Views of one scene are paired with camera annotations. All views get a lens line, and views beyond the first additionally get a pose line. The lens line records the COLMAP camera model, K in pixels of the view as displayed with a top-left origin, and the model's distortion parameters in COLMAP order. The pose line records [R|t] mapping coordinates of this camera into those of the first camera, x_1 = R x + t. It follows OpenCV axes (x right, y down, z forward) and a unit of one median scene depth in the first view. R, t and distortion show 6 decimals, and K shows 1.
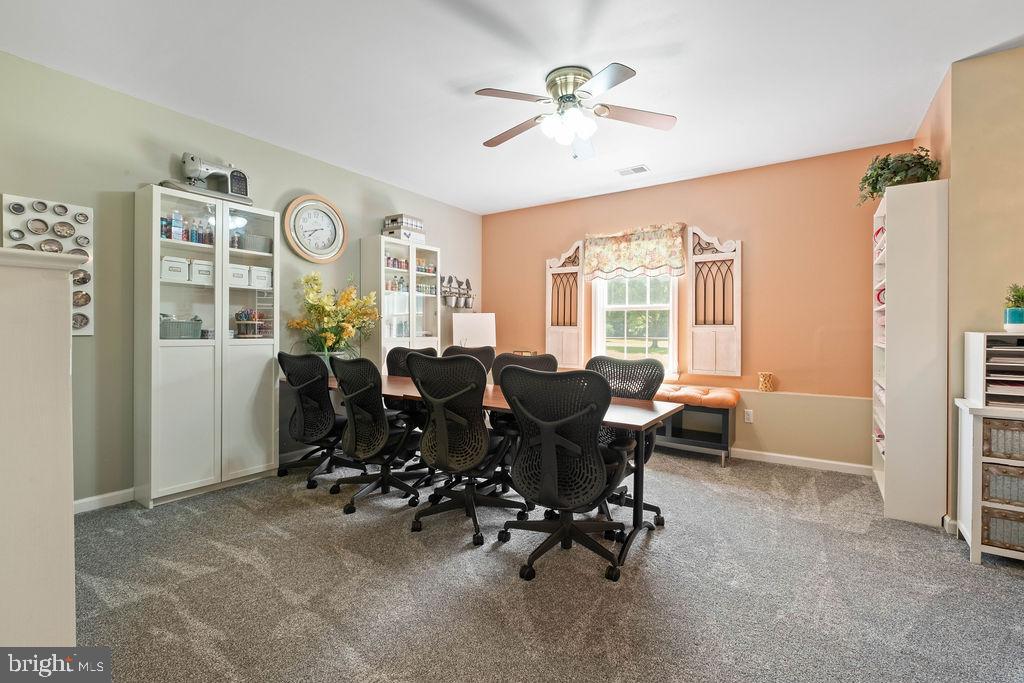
lens RADIAL K [[447.9, 0, 519.3], [0, 447.9, 330.6], [0, 0, 1]] dist [-0.000026, -0.002212]
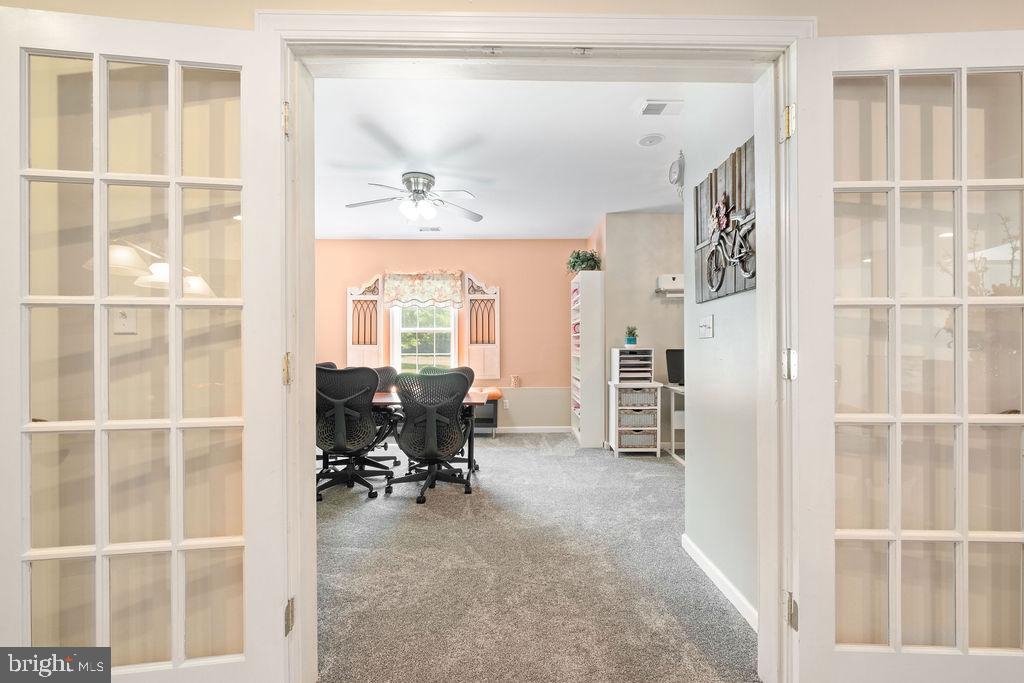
lens RADIAL K [[447.9, 0, 511.3], [0, 447.9, 344.2], [0, 0, 1]] dist [-0.000026, -0.002212]
pose [[0.833441, -0.003479, 0.552598, -0.327324], [0.006094, 0.999977, -0.002896, -0.007865], [-0.552575, 0.005781, 0.833443, -0.288419]]
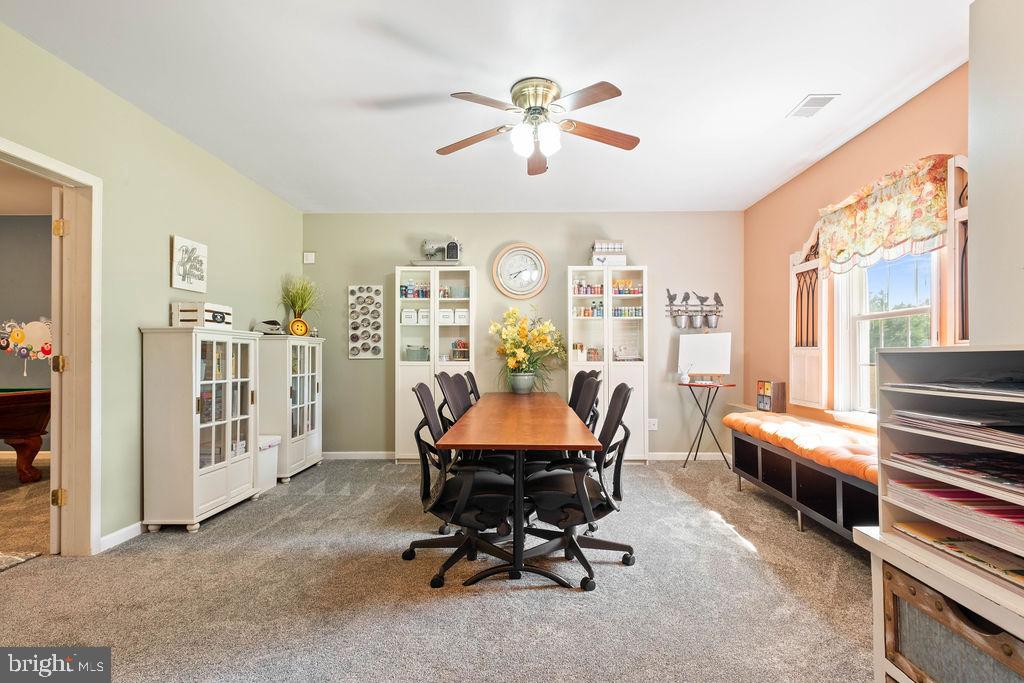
lens RADIAL K [[495.1, 0, 511.3], [0, 495.1, 352.3], [0, 0, 1]] dist [-0.000716, -0.000216]
pose [[0.544320, -0.011930, -0.838793, 0.699175], [0.003429, 0.999922, -0.011997, 0.008588], [0.838870, 0.003654, 0.544319, 0.276063]]
